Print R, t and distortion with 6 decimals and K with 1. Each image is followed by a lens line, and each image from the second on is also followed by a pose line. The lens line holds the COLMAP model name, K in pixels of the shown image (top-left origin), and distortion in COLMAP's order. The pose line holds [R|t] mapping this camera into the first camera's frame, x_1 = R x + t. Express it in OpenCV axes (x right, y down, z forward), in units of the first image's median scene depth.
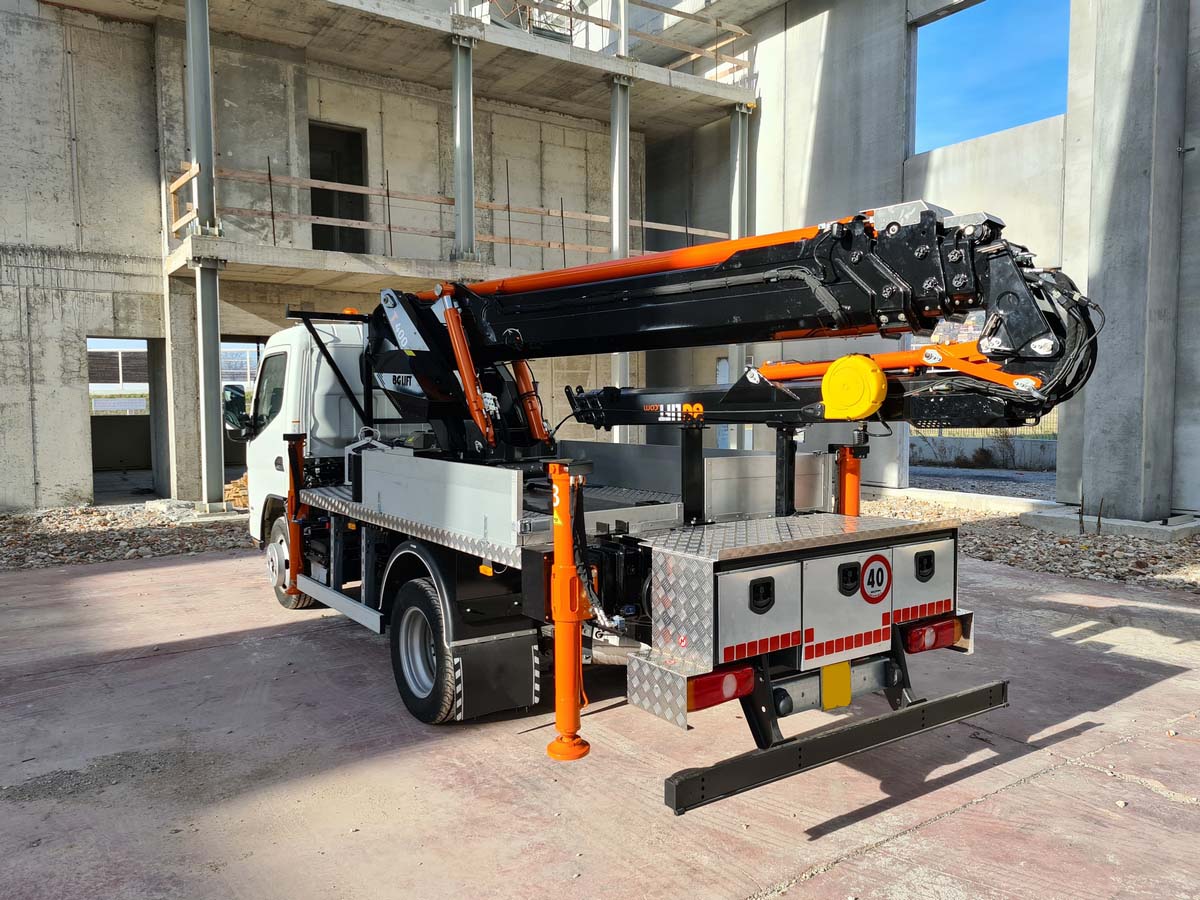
lens RADIAL K [[893.1, 0, 589.4], [0, 893.1, 447.5], [0, 0, 1]] dist [0.078418, -0.048403]
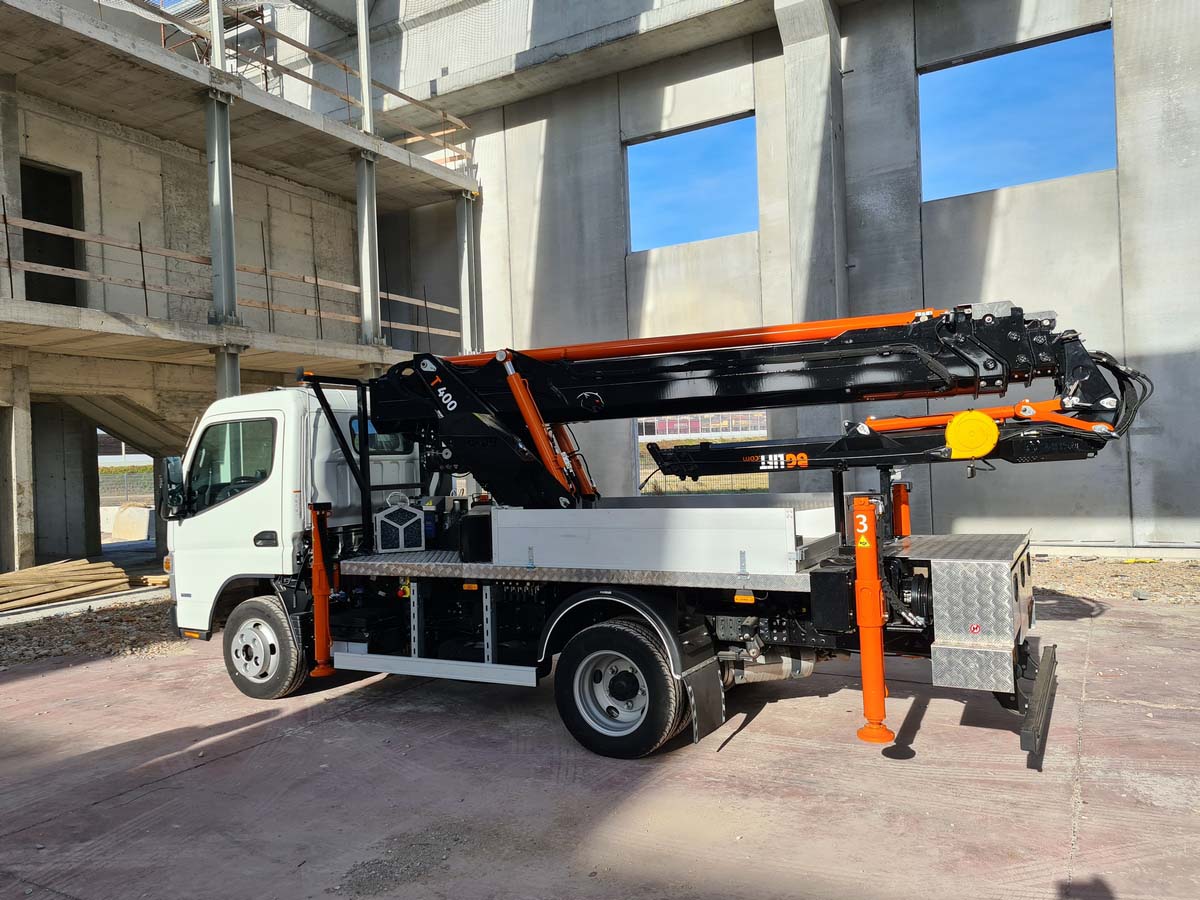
lens RADIAL K [[893.1, 0, 583.7], [0, 893.1, 455.9], [0, 0, 1]] dist [0.078418, -0.048403]
pose [[0.899685, -0.026814, 0.435714, -0.267394], [0.058038, 0.996598, -0.058510, 0.003359], [-0.432663, 0.077929, 0.898181, 0.015439]]
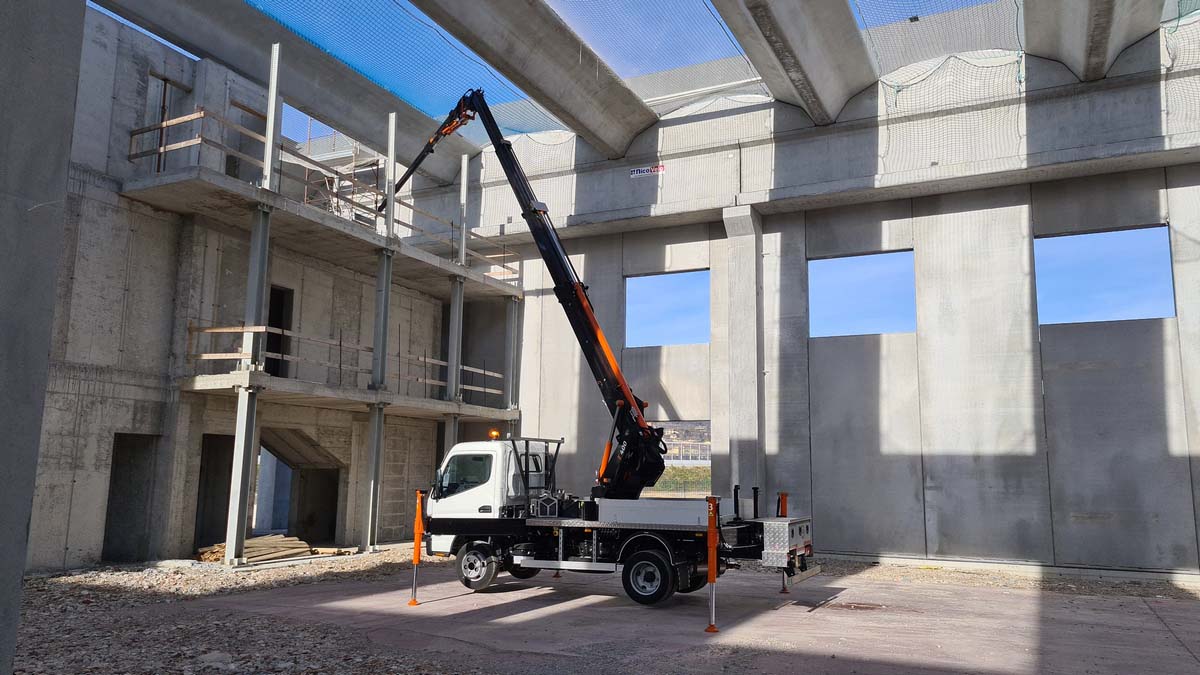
lens RADIAL K [[910.0, 0, 615.3], [0, 910.0, 338.0], [0, 0, 1]] dist [0.067203, -0.027056]
pose [[0.857354, 0.098573, 0.505200, -0.703494], [0.016786, 0.975615, -0.218846, 0.054901], [-0.514453, 0.196109, 0.834793, -0.578621]]
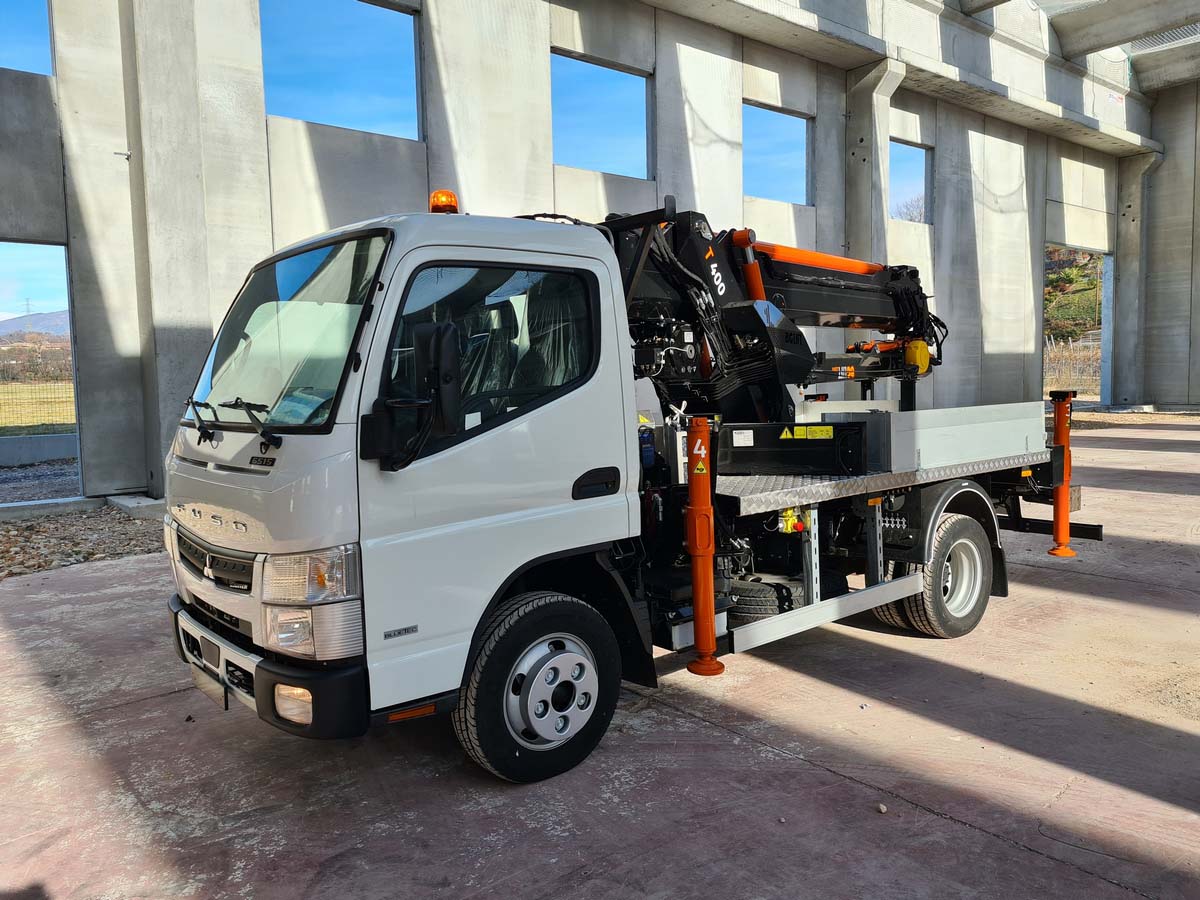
lens RADIAL K [[893.1, 0, 588.1], [0, 893.1, 437.8], [0, 0, 1]] dist [0.078418, -0.048403]
pose [[-0.087099, -0.066517, 0.993977, -0.508957], [0.082813, 0.993831, 0.073764, -0.029150], [-0.992752, 0.088739, -0.081053, 0.614415]]
